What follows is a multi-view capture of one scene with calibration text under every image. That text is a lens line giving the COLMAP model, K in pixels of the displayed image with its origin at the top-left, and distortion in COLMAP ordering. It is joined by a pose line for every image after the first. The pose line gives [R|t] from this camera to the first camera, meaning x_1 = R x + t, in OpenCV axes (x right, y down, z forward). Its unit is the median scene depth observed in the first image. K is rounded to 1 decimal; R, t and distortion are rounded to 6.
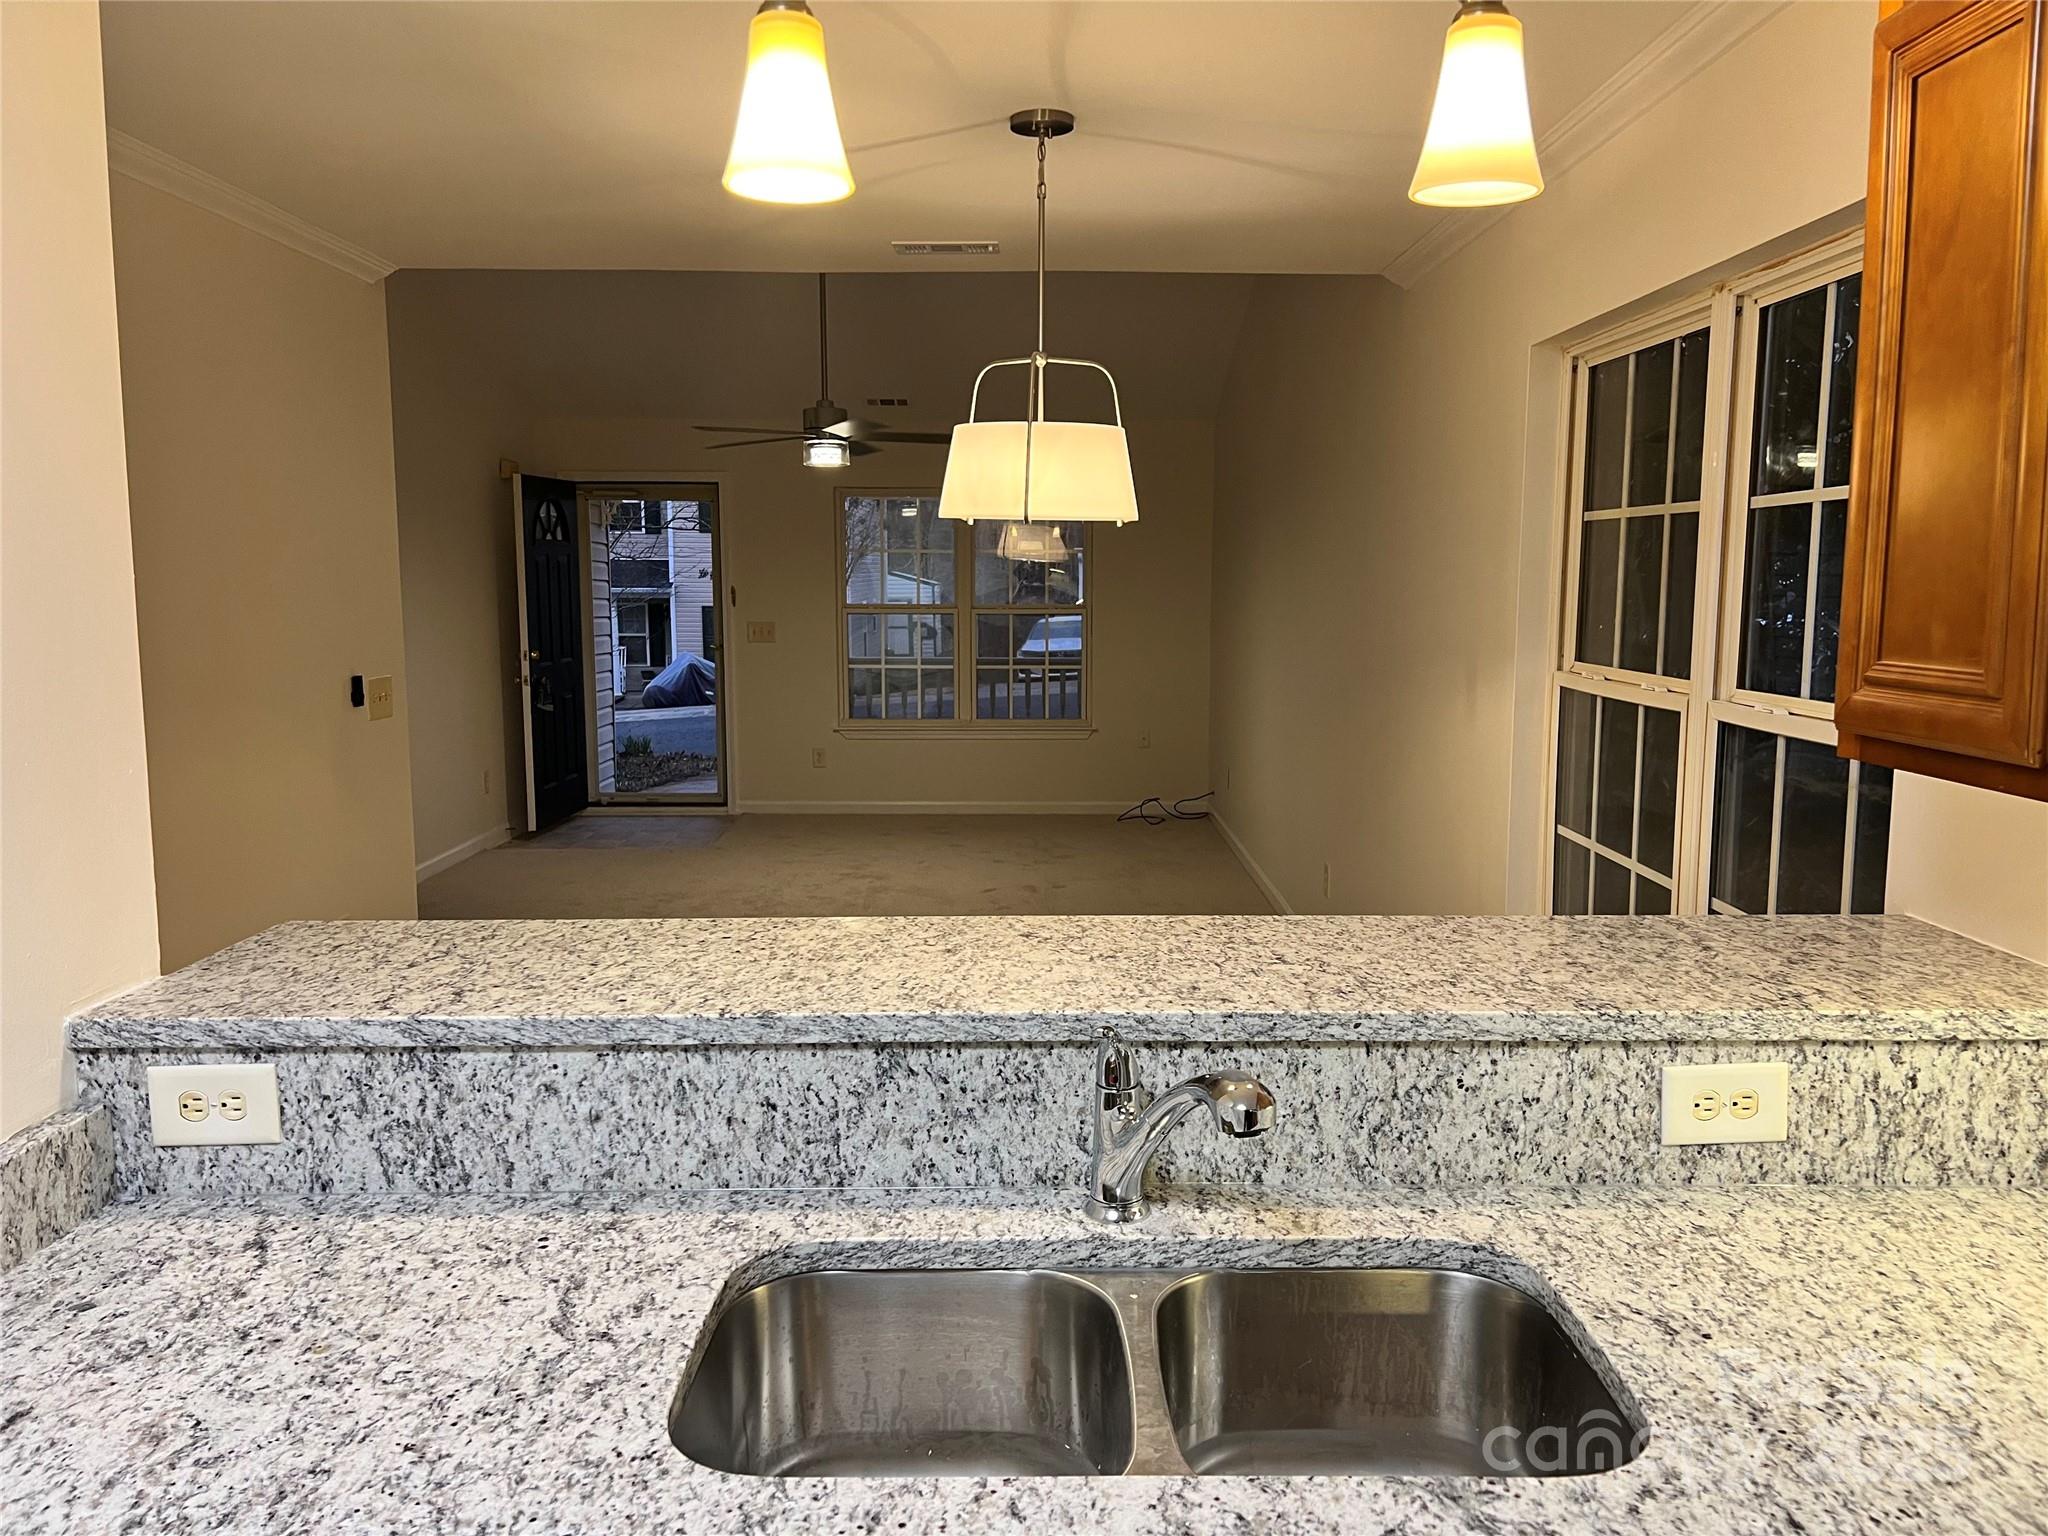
lens RADIAL K [[1523.8, 0, 1026.0], [0, 1523.8, 746.5], [0, 0, 1]] dist [0.086776, -0.088995]
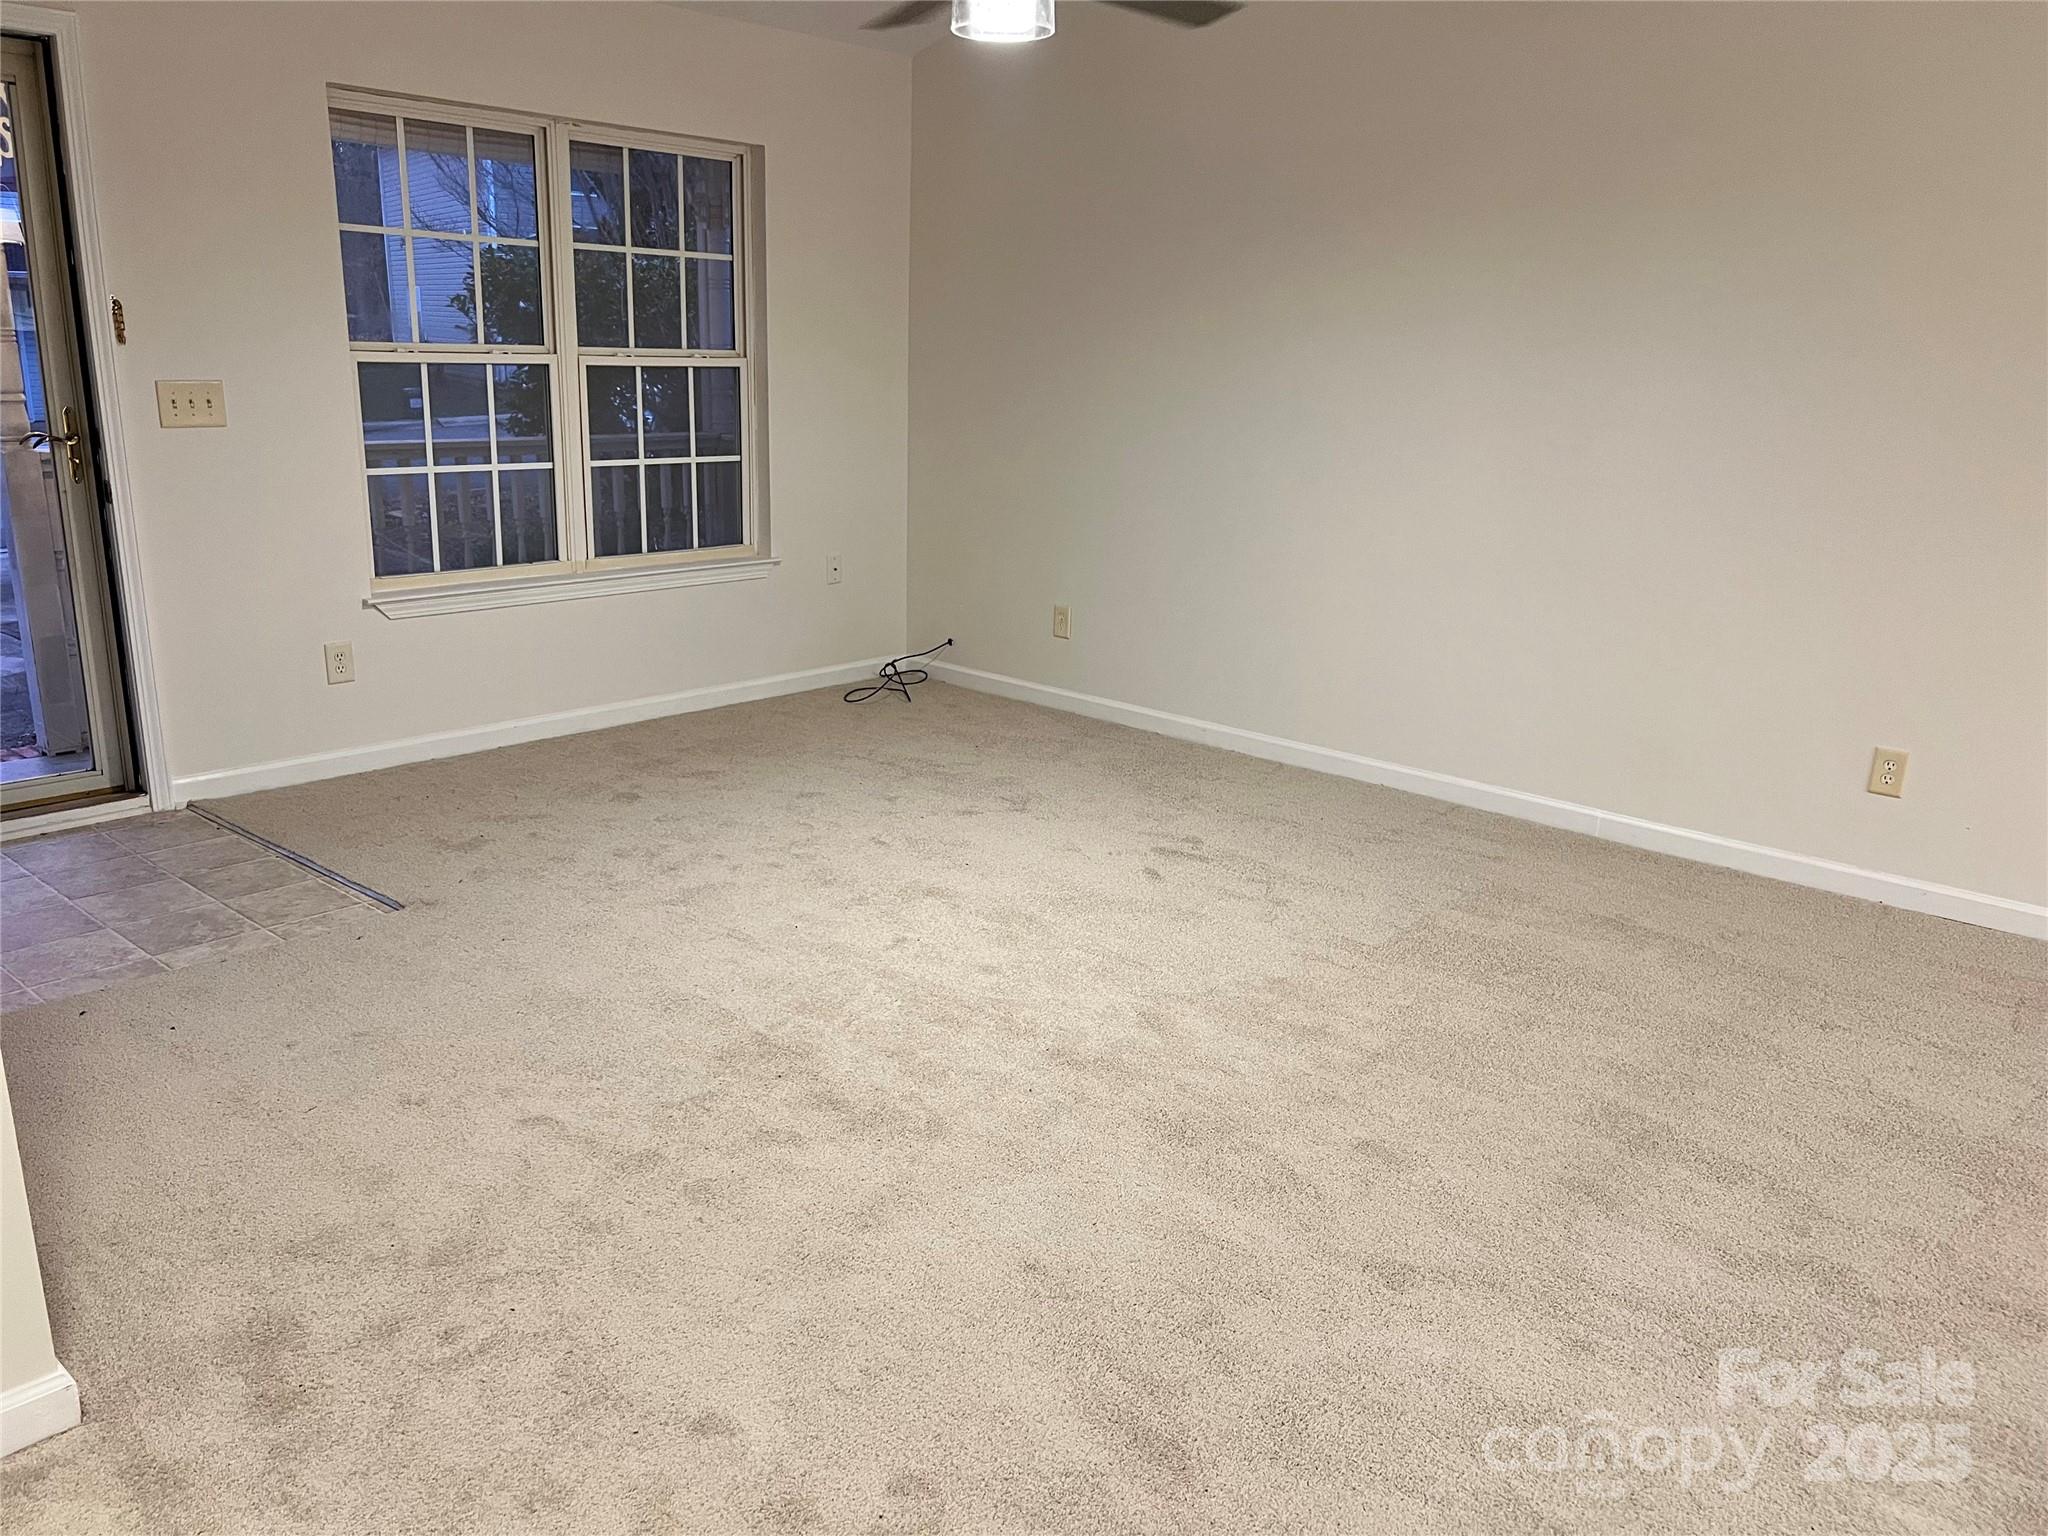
lens RADIAL K [[1563.4, 0, 1034.6], [0, 1563.4, 765.8], [0, 0, 1]] dist [0.011998, -0.007679]
pose [[0.664585, -0.177700, 0.725776, -0.411469], [0.052125, 0.979969, 0.192206, -0.052238], [-0.745393, -0.089906, 0.660535, 0.566174]]
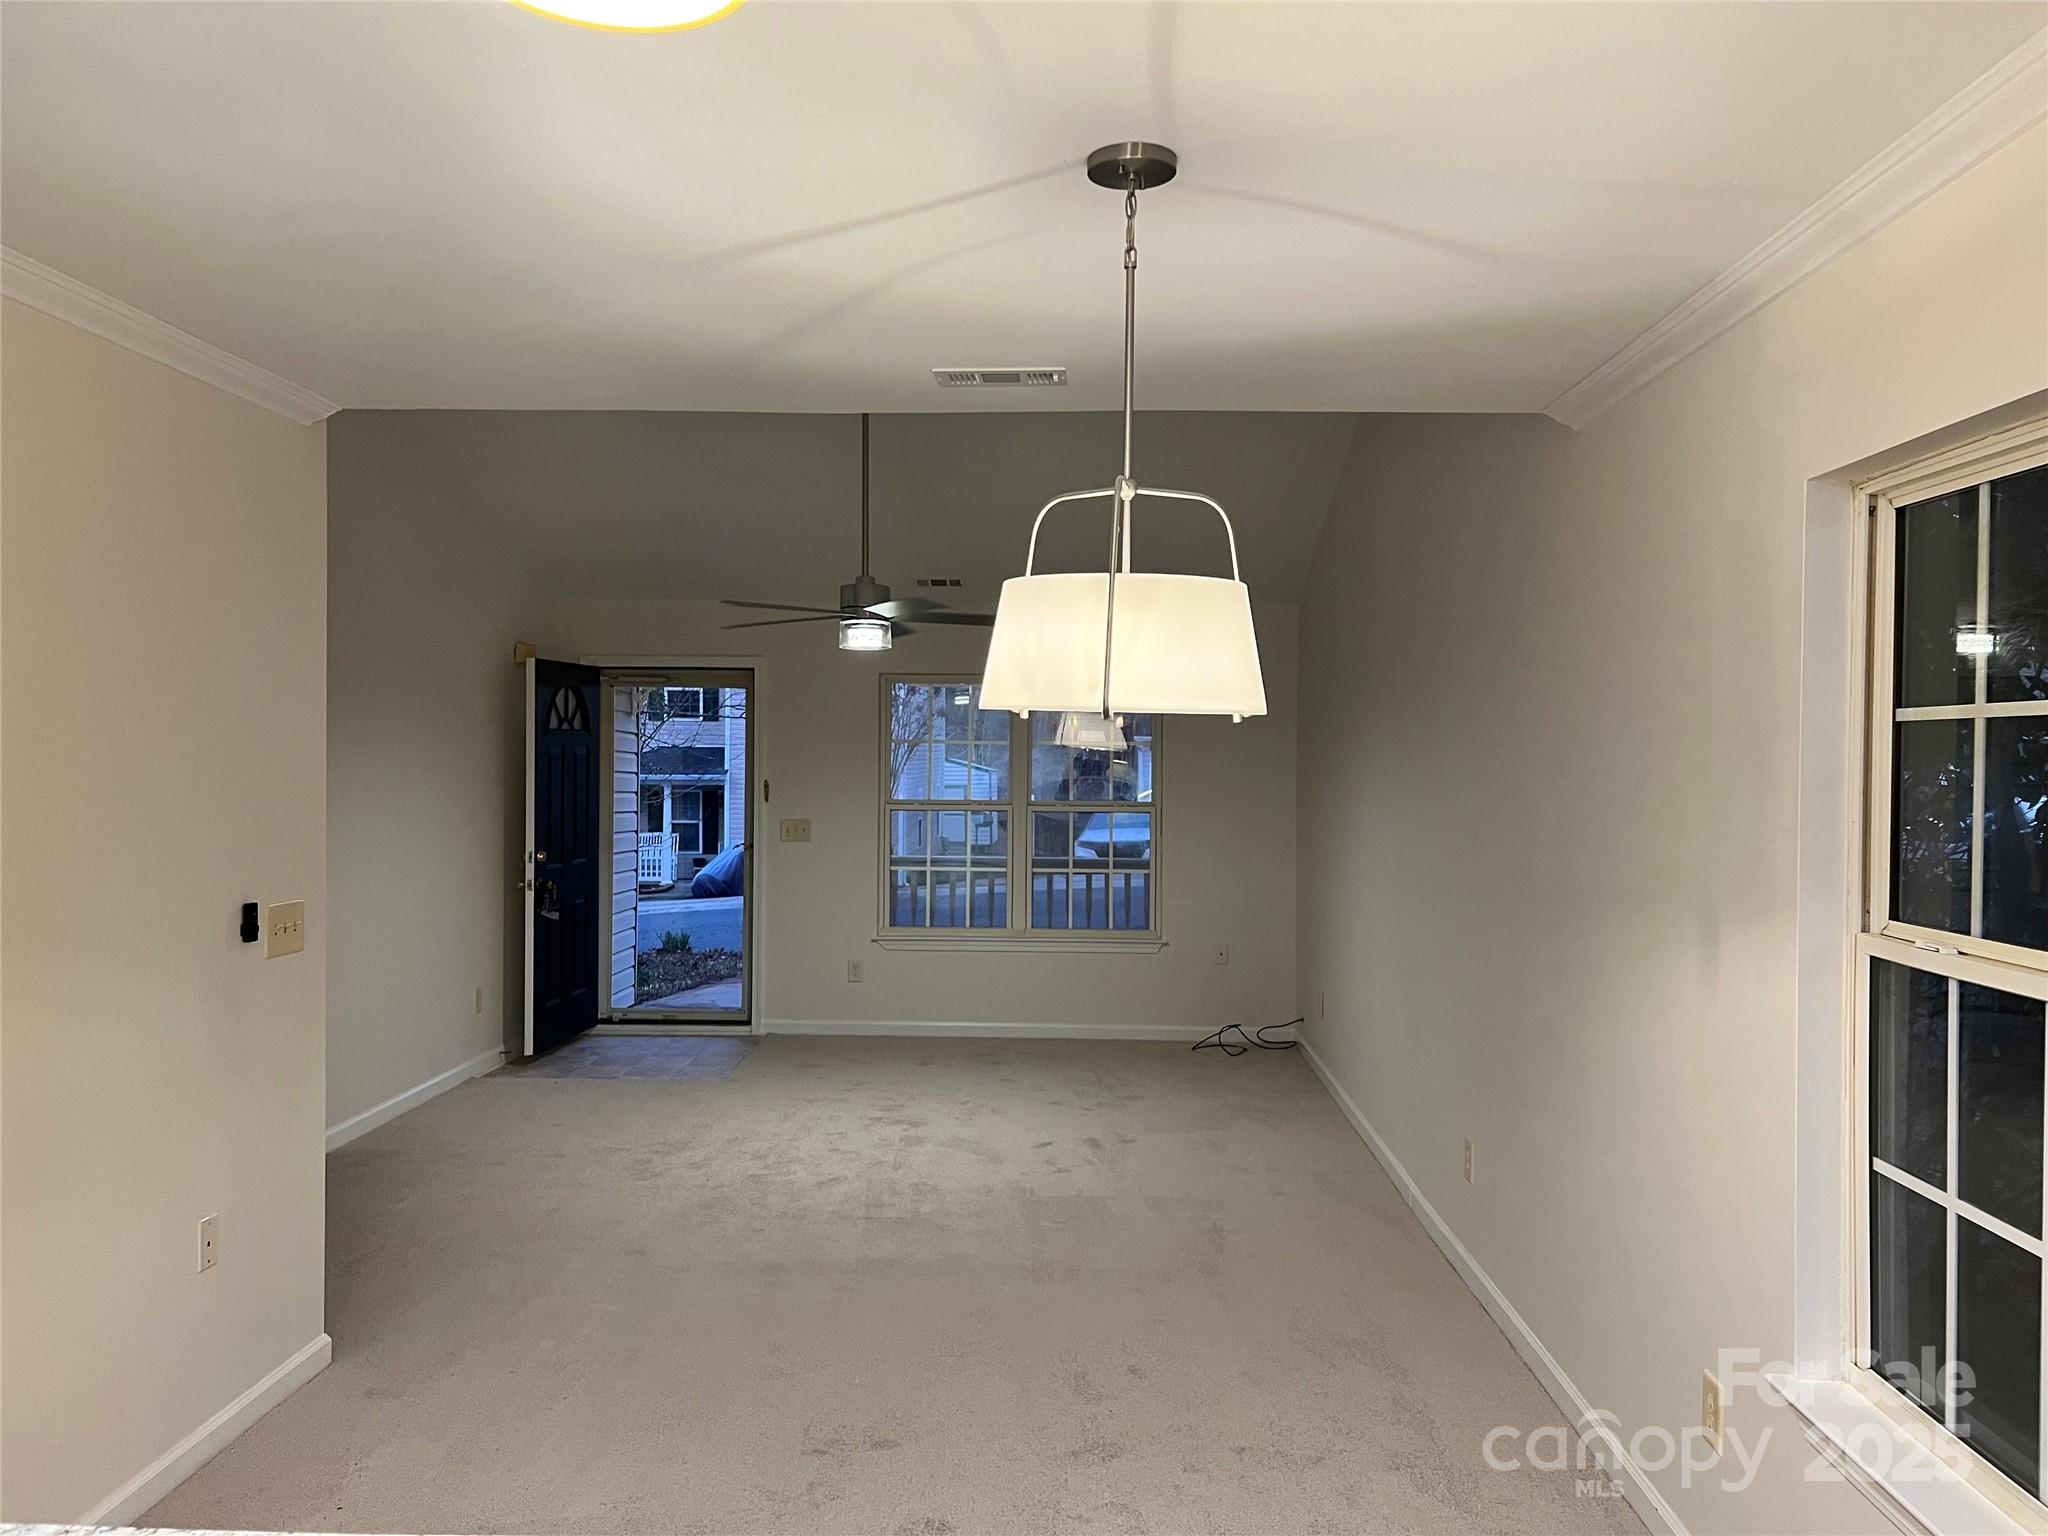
lens RADIAL K [[1523.8, 0, 1026.0], [0, 1523.8, 746.5], [0, 0, 1]] dist [0.086776, -0.088995]
pose [[0.999265, 0.007434, -0.037600, -0.003534], [-0.011962, 0.992497, -0.121679, -0.017894], [0.036413, 0.122039, 0.991857, 0.115553]]
